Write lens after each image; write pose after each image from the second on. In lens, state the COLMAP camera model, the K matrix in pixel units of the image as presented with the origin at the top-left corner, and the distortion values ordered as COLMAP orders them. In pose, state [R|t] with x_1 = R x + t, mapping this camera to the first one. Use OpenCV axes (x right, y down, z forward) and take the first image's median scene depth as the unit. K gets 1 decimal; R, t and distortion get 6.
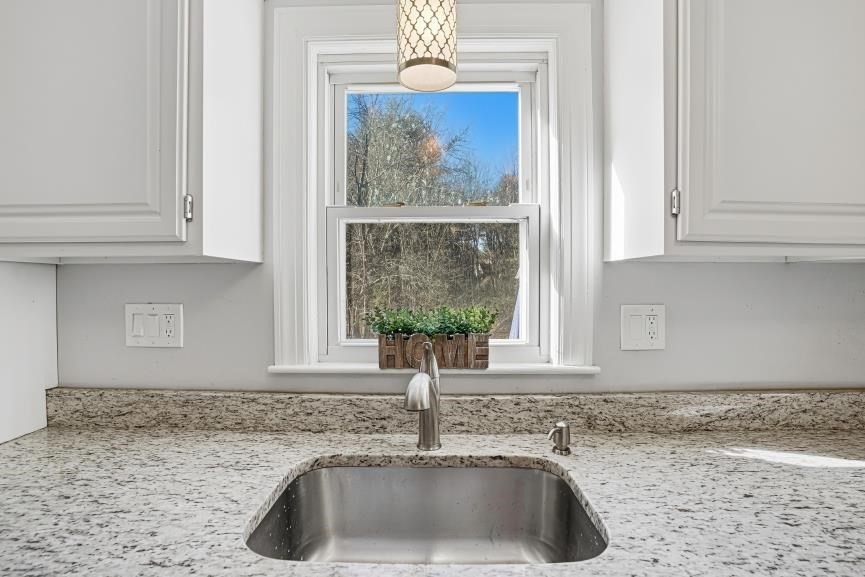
lens RADIAL K [[407.2, 0, 429.2], [0, 407.2, 293.0], [0, 0, 1]] dist [-0.063866, 0.023837]
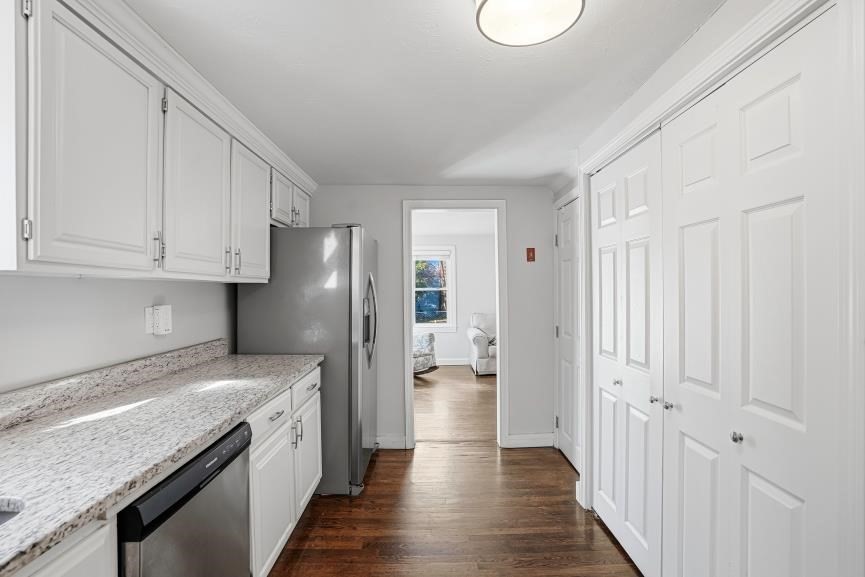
lens RADIAL K [[413.4, 0, 434.5], [0, 413.4, 292.0], [0, 0, 1]] dist [-0.070609, 0.027718]
pose [[-0.022680, -0.007500, 0.999715, -0.475234], [0.033307, 0.999411, 0.008253, 0.000547], [-0.999188, 0.033485, -0.022417, -0.174832]]
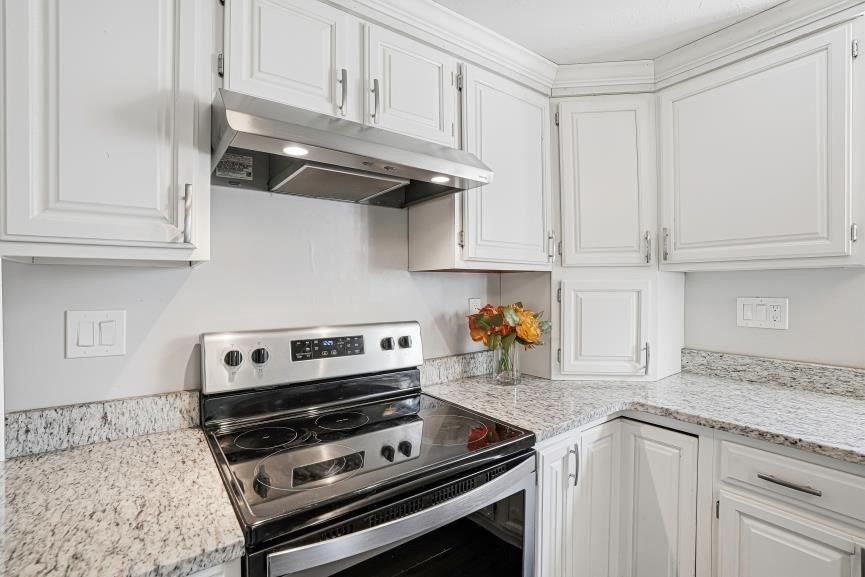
lens RADIAL K [[398.3, 0, 433.9], [0, 398.3, 291.1], [0, 0, 1]] dist [-0.064946, 0.024745]
pose [[0.601225, 0.005041, -0.799064, -0.307378], [-0.008553, 0.999963, -0.000127, 0.013813], [0.799034, 0.006911, 0.601246, -0.830106]]
